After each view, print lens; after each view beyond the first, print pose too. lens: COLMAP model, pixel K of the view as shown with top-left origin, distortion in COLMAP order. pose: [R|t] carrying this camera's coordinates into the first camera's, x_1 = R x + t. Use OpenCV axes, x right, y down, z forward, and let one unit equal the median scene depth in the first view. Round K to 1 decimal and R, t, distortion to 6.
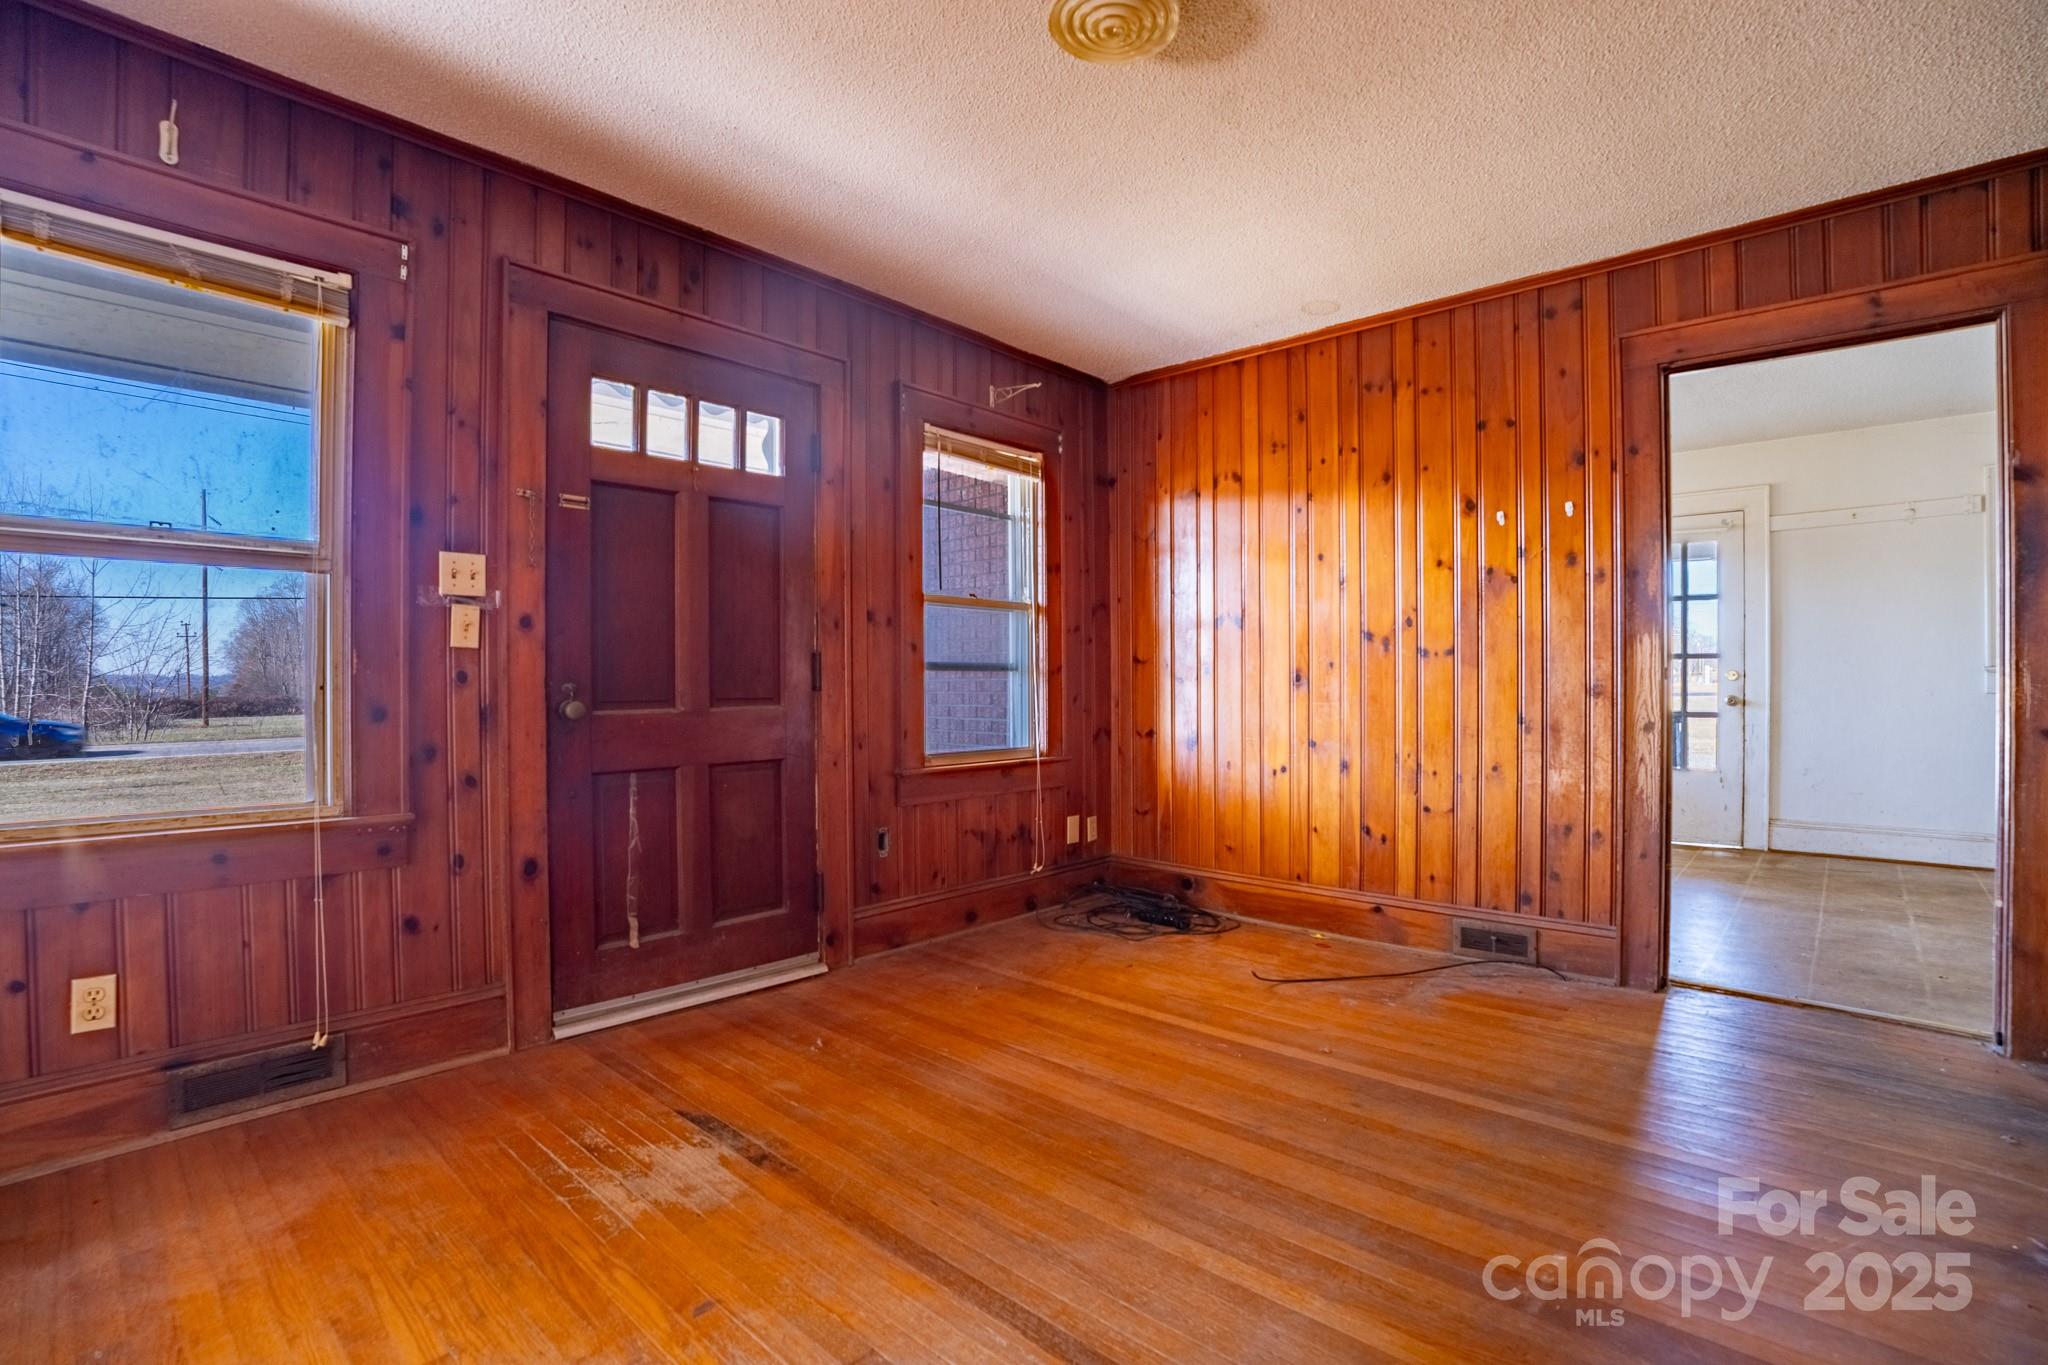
lens RADIAL K [[966.5, 0, 1014.1], [0, 966.5, 686.4], [0, 0, 1]] dist [-0.076740, 0.019589]
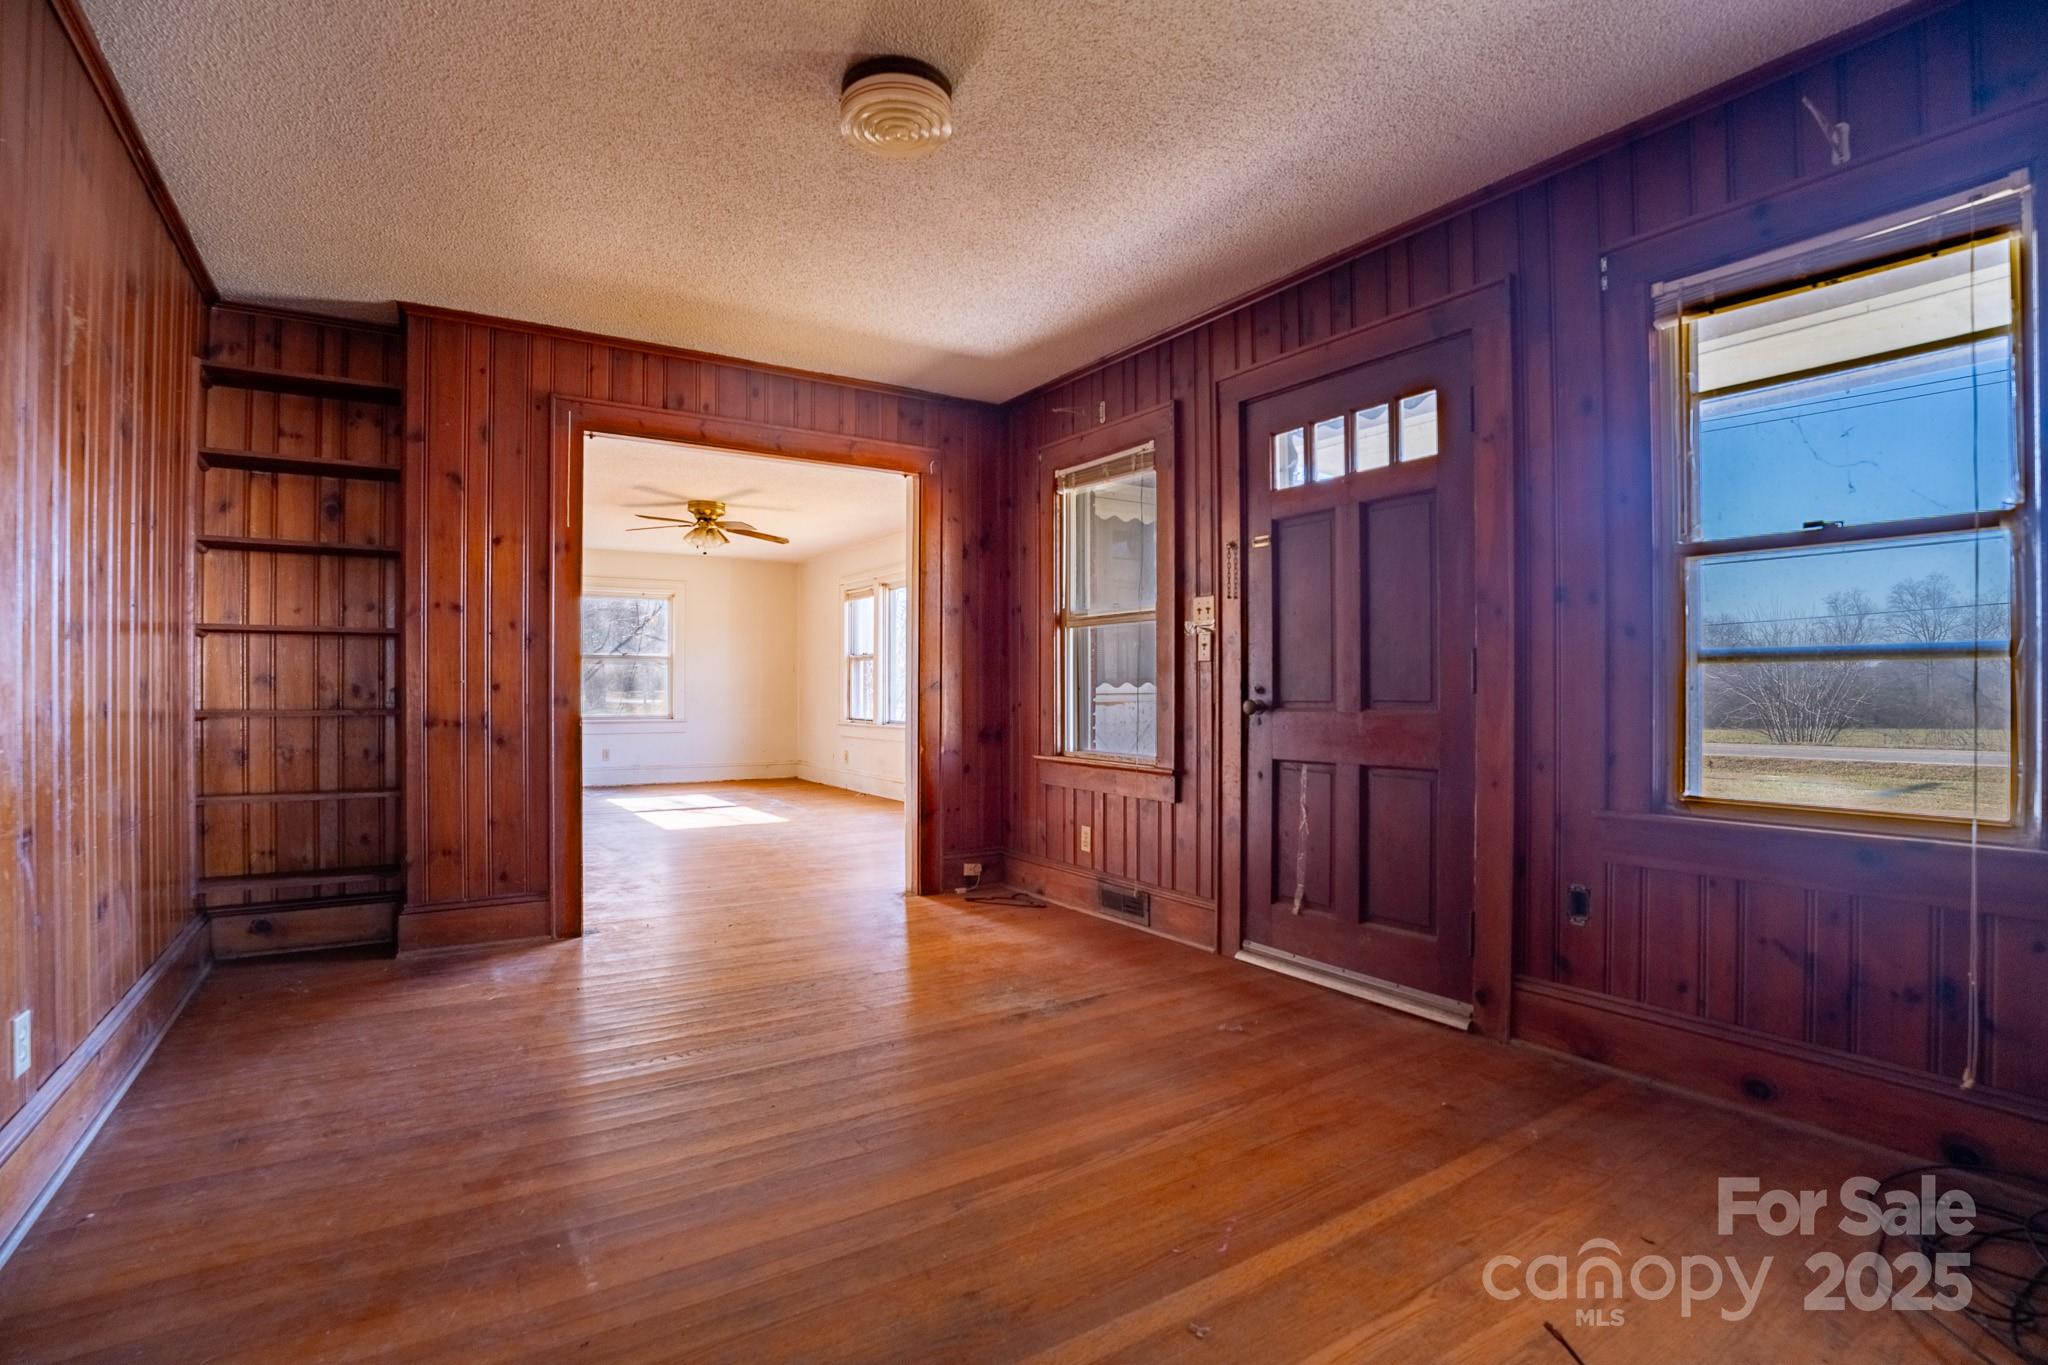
lens RADIAL K [[966.5, 0, 1014.1], [0, 966.5, 686.4], [0, 0, 1]] dist [-0.076740, 0.019589]
pose [[-0.253877, -0.001973, -0.967235, 0.709336], [-0.000727, 0.999998, -0.001849, -0.000374], [0.967236, 0.000234, -0.253878, 0.838053]]
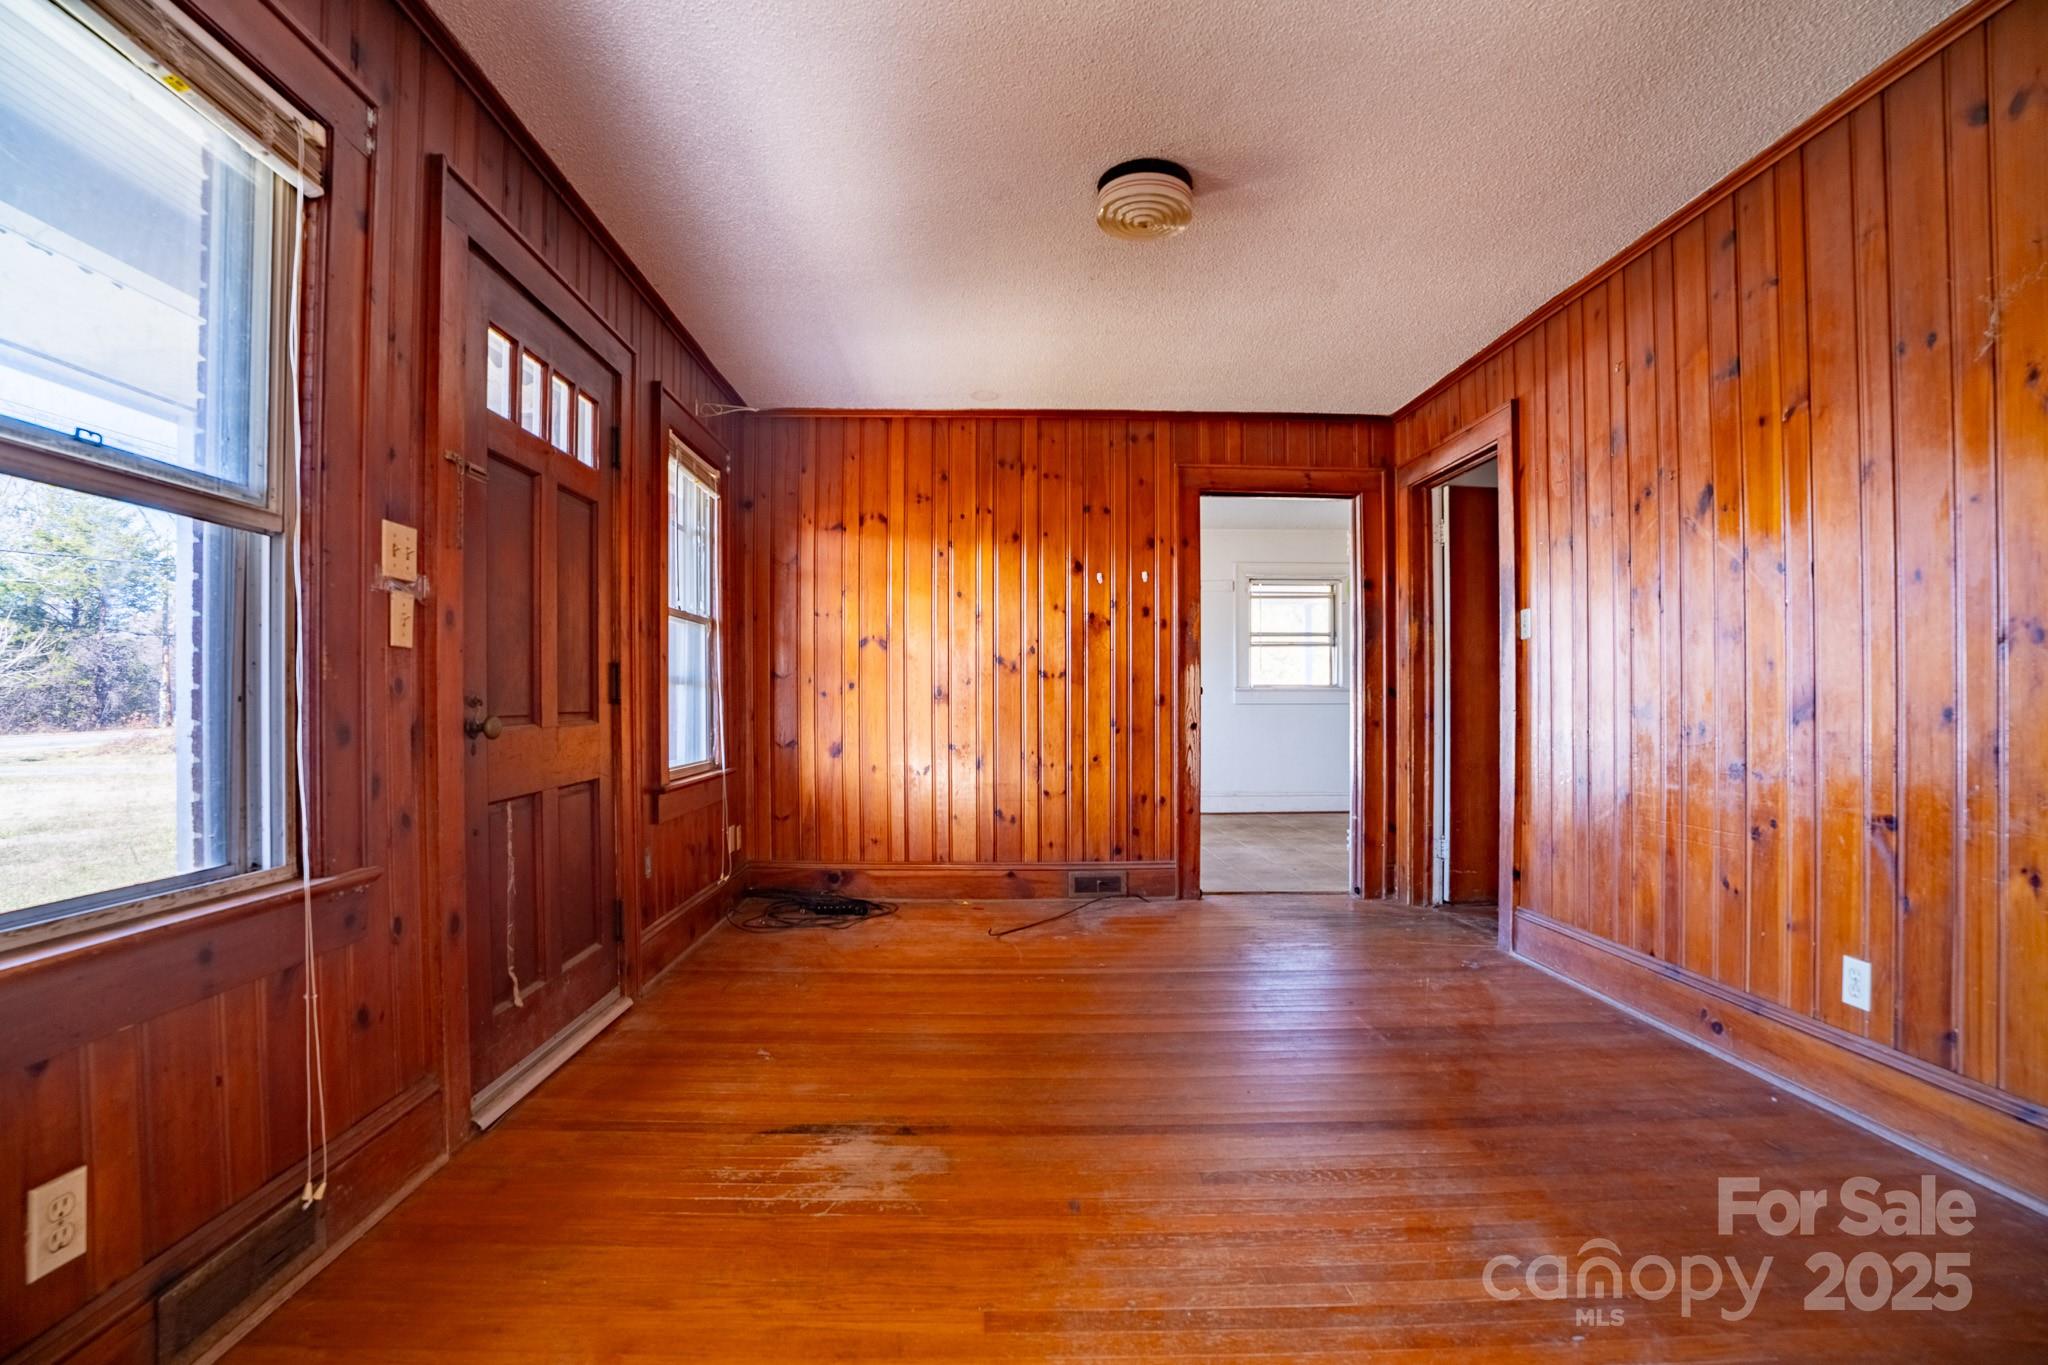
lens RADIAL K [[968.3, 0, 1013.4], [0, 968.3, 704.8], [0, 0, 1]] dist [-0.055829, 0.000708]
pose [[0.716515, -0.003126, 0.697565, -0.584088], [0.002142, 0.999995, 0.002281, 0.004058], [-0.697569, -0.000140, 0.716518, 0.075718]]
